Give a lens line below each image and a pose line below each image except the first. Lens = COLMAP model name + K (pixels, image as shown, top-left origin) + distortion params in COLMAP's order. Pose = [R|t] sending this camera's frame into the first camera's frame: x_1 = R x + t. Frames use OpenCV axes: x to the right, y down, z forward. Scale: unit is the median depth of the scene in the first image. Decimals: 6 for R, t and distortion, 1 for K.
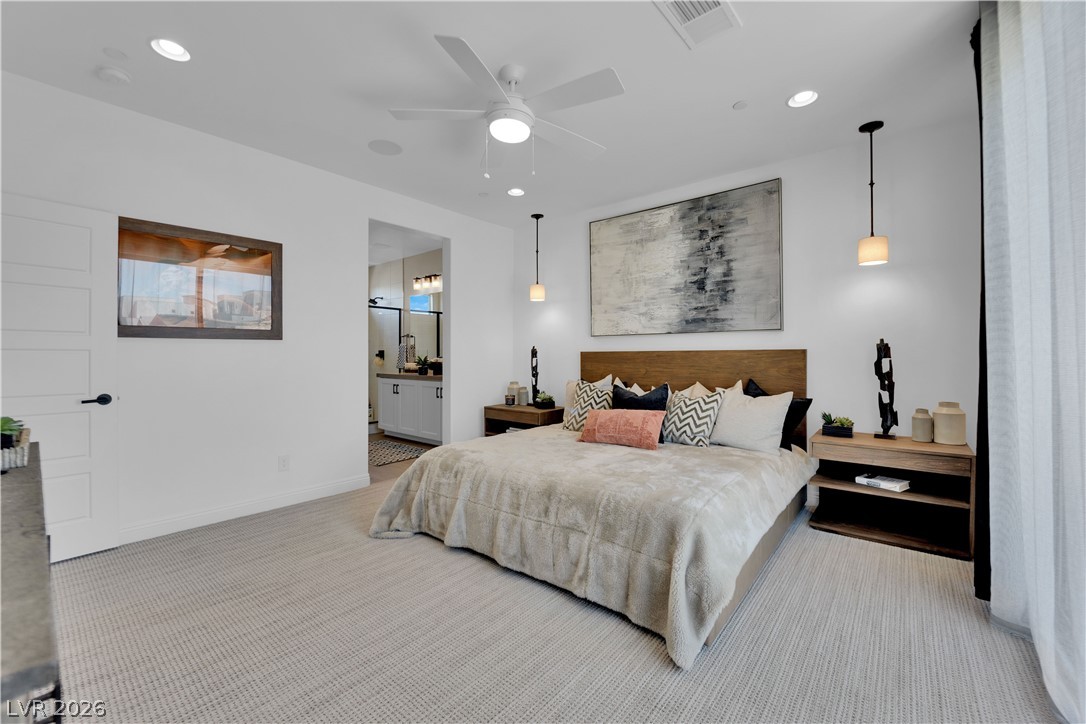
lens RADIAL K [[437.7, 0, 541.2], [0, 437.7, 356.3], [0, 0, 1]] dist [-0.016884, -0.000343]
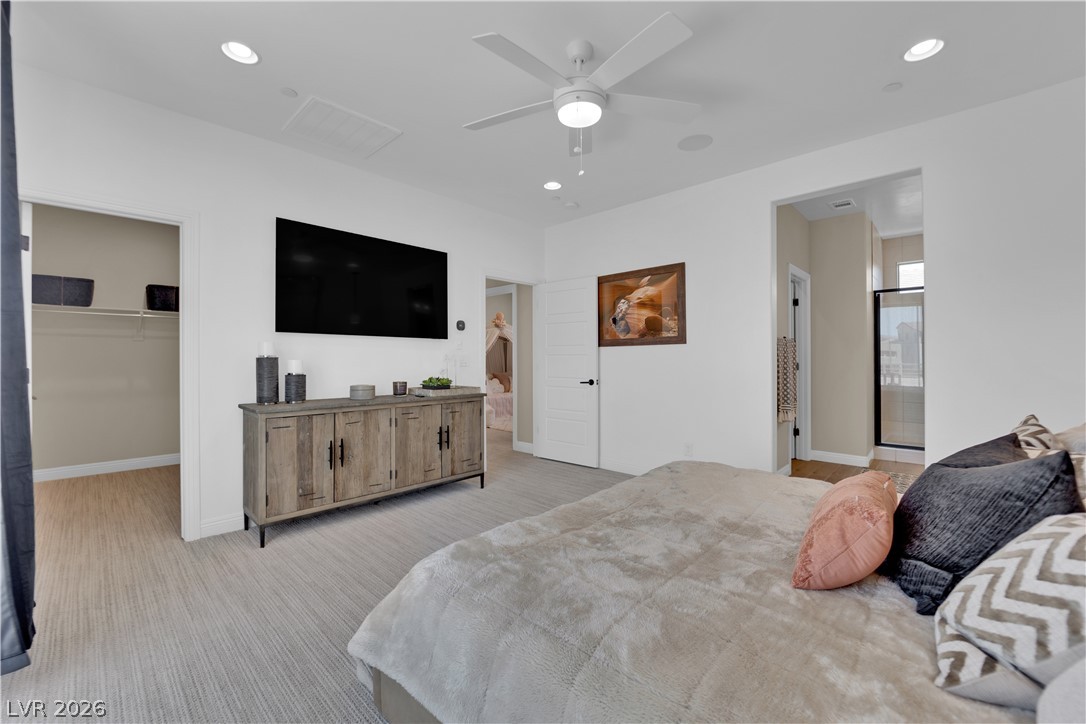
lens RADIAL K [[437.7, 0, 541.2], [0, 437.7, 356.3], [0, 0, 1]] dist [-0.016884, -0.000343]
pose [[-0.066135, -0.001319, -0.997810, 0.692431], [0.005688, 0.999982, -0.001699, -0.004452], [0.997794, -0.005788, -0.066126, 0.784775]]
